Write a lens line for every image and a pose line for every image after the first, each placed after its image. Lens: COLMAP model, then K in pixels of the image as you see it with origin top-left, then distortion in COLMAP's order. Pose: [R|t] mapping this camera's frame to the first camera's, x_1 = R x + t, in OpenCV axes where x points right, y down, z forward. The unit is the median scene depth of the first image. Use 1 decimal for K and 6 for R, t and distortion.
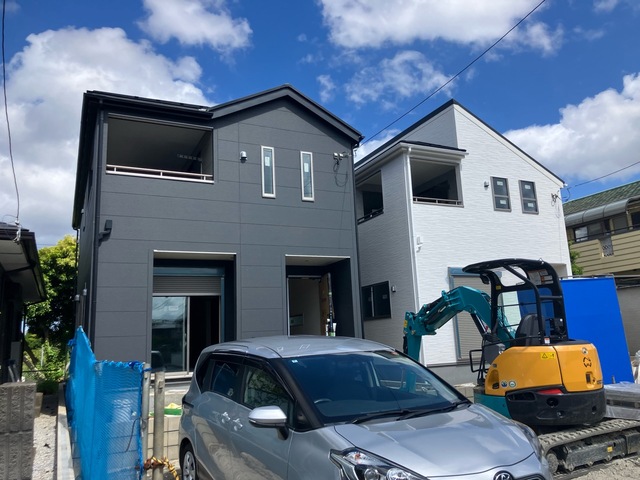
lens RADIAL K [[522.8, 0, 326.3], [0, 522.8, 241.1], [0, 0, 1]] dist [0.040326, -0.006693]
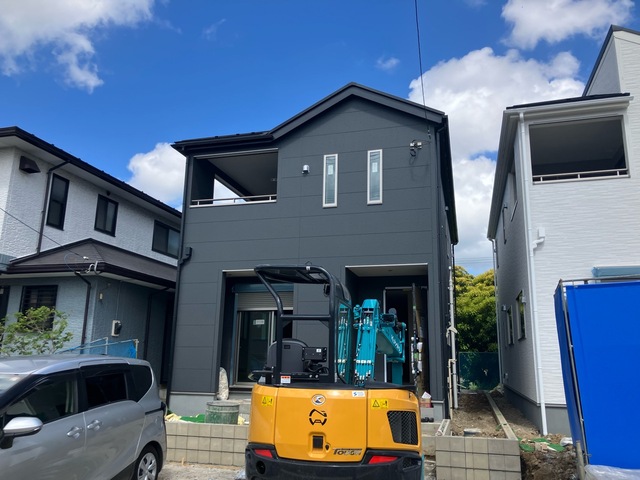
lens RADIAL K [[522.8, 0, 326.3], [0, 522.8, 241.1], [0, 0, 1]] dist [0.040326, -0.006693]
pose [[0.751134, -0.094102, -0.653408, 0.404057], [0.080561, 0.995457, -0.050754, 0.020495], [0.655216, -0.014516, 0.755302, 0.224115]]
